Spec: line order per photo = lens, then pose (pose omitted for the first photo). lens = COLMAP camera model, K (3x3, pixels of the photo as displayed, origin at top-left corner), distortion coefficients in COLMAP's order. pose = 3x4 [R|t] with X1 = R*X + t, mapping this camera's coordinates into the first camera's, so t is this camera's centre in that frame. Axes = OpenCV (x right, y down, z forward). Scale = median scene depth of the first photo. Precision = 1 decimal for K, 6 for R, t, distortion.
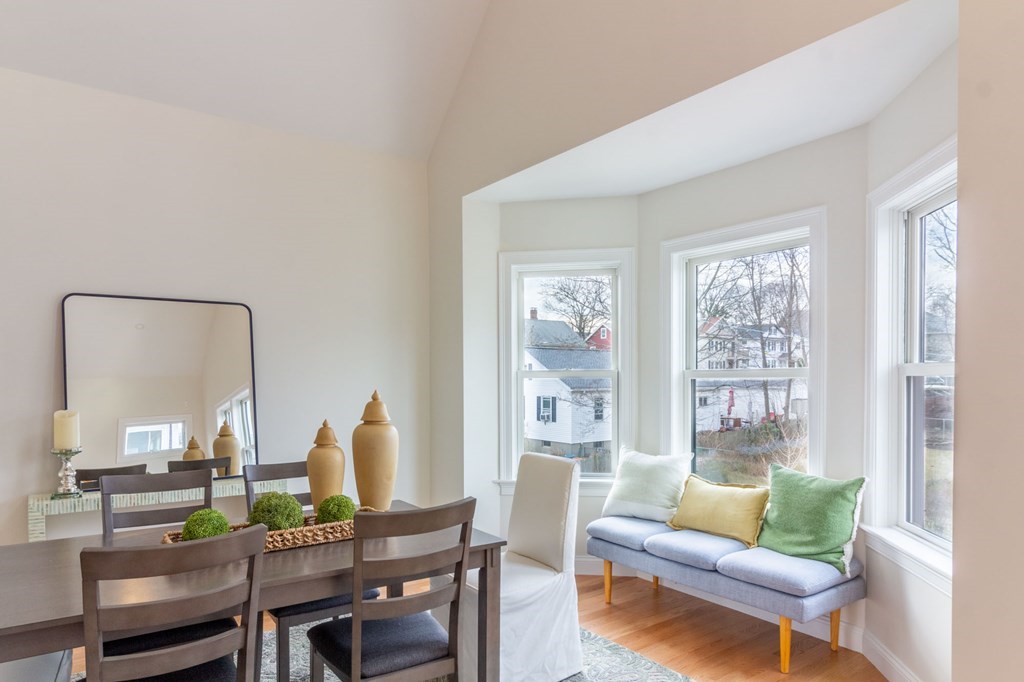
lens RADIAL K [[634.0, 0, 512.8], [0, 634.0, 388.8], [0, 0, 1]] dist [-0.034046, -0.001528]
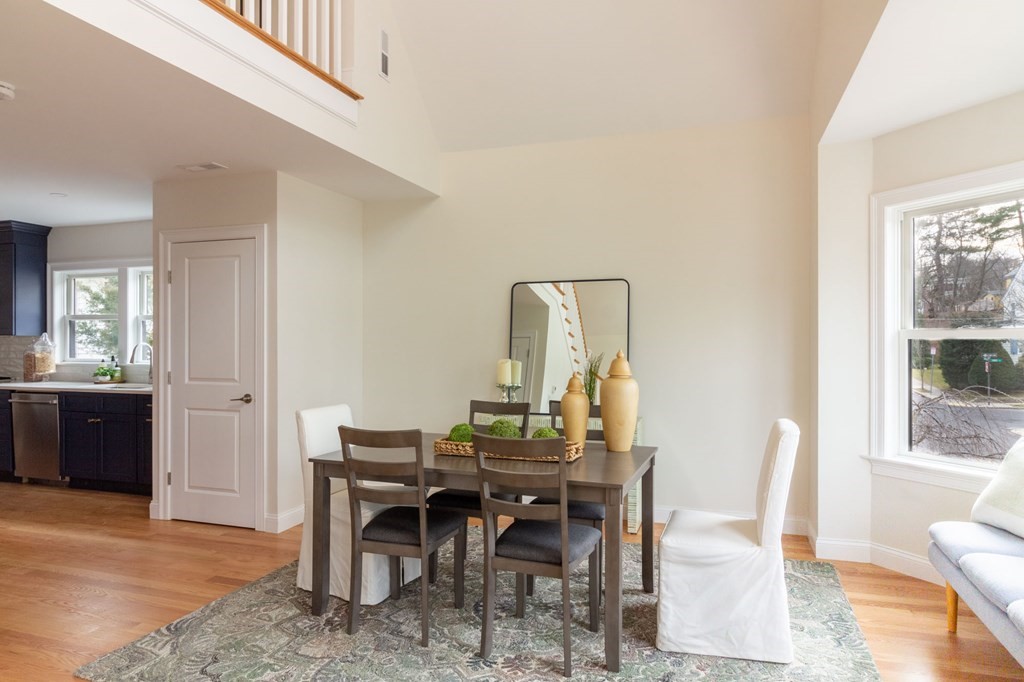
lens RADIAL K [[624.9, 0, 512.0], [0, 624.9, 341.0], [0, 0, 1]] dist [0.001097, -0.000954]
pose [[0.572678, 0.004914, -0.819766, 0.635471], [-0.013695, 0.999900, -0.003574, -0.006641], [0.819666, 0.013274, 0.572688, 0.161120]]
